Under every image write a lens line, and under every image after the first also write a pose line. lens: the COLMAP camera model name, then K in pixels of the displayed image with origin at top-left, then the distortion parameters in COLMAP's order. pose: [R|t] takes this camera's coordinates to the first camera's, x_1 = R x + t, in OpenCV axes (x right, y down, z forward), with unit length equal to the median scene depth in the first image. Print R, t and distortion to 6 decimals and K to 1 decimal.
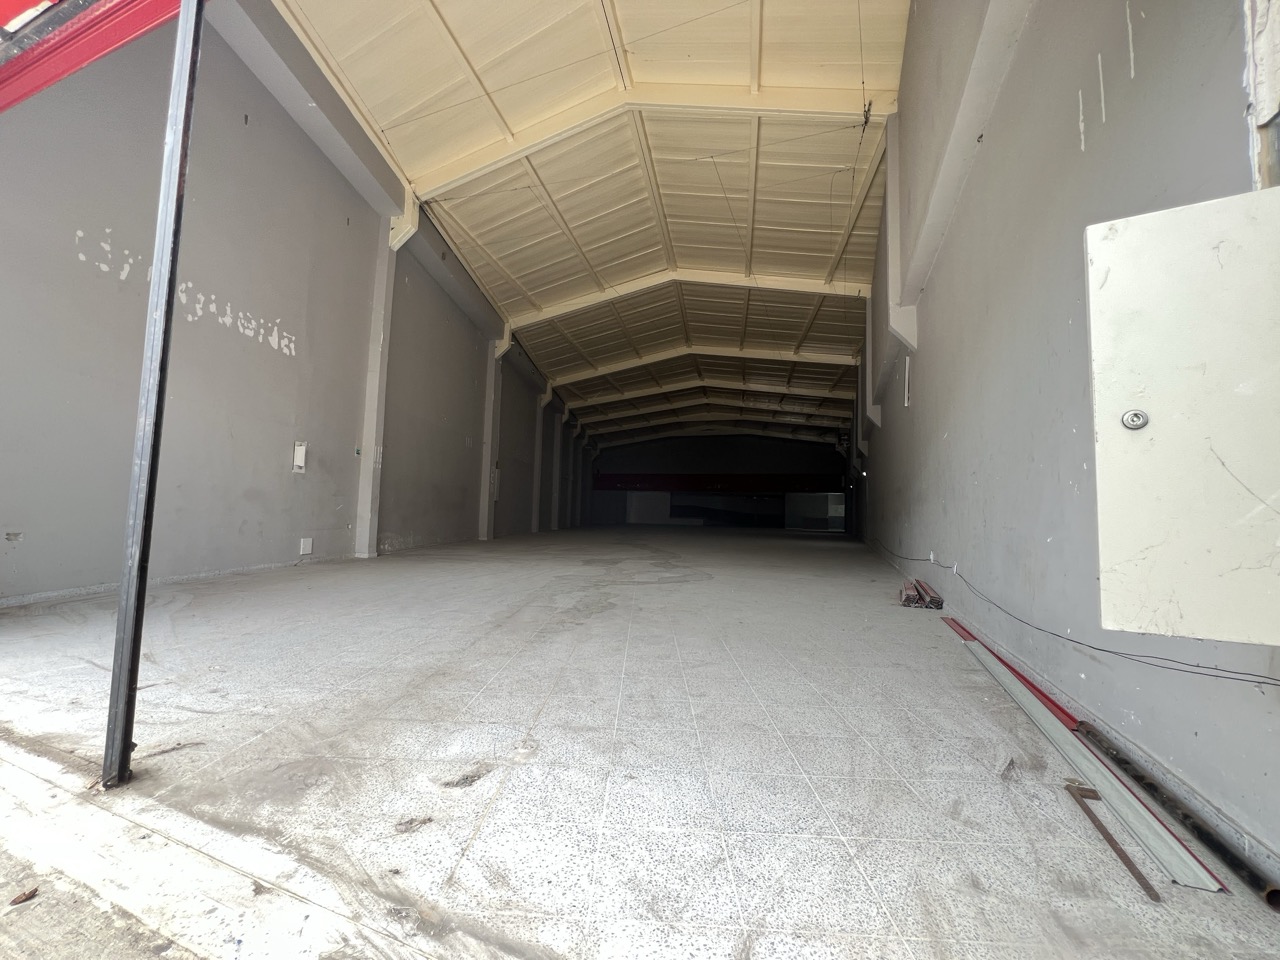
lens RADIAL K [[514.8, 0, 640.4], [0, 514.8, 478.0], [0, 0, 1]] dist [-0.000899, 0.000246]
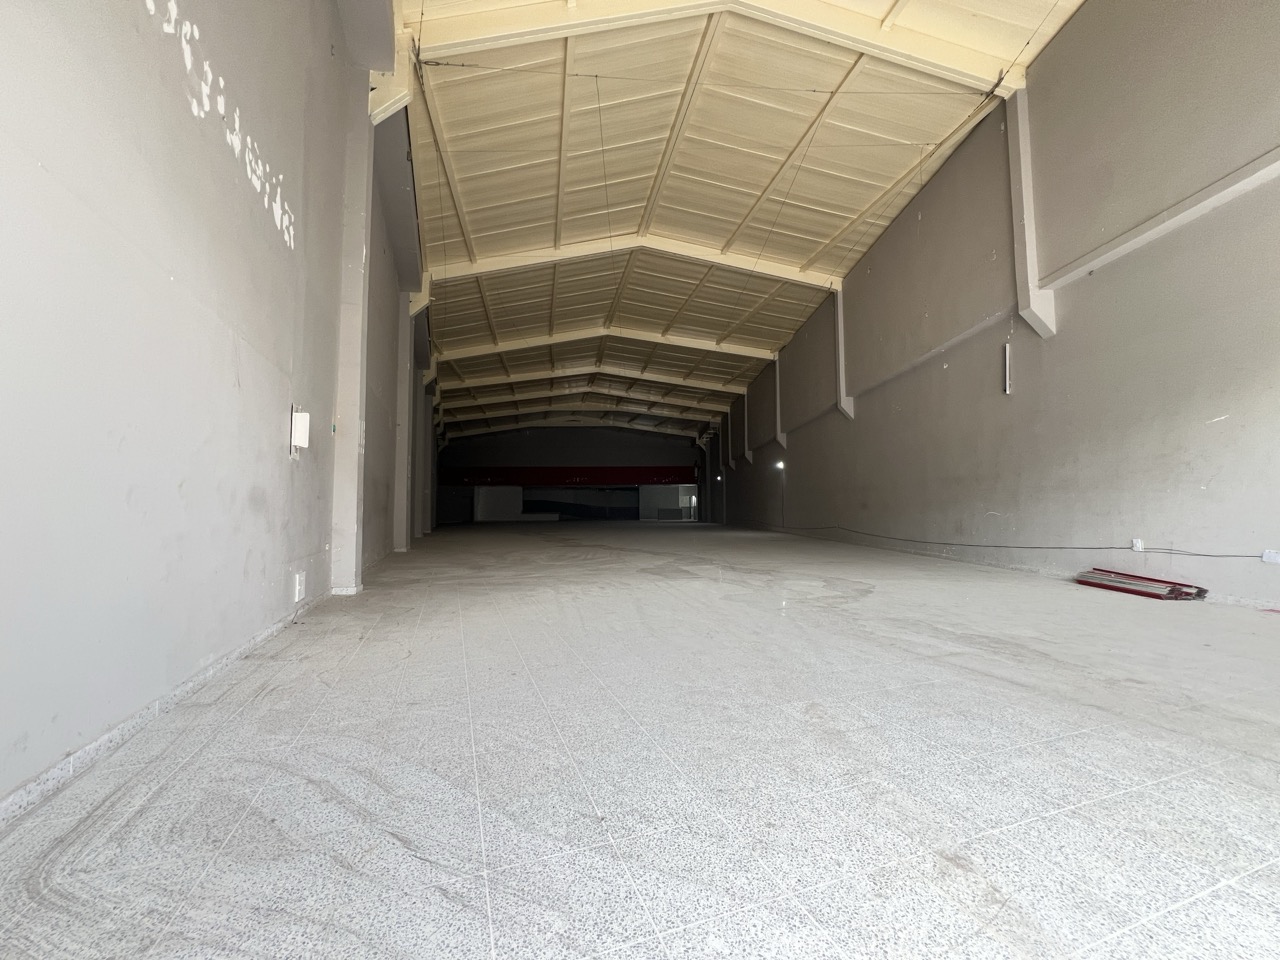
lens RADIAL K [[514.8, 0, 638.5], [0, 514.8, 476.2], [0, 0, 1]] dist [-0.000899, 0.000246]
pose [[0.934140, -0.009091, 0.356791, -0.266228], [0.005907, 0.999932, 0.010014, 0.002163], [-0.356858, -0.007247, 0.934131, 0.174555]]
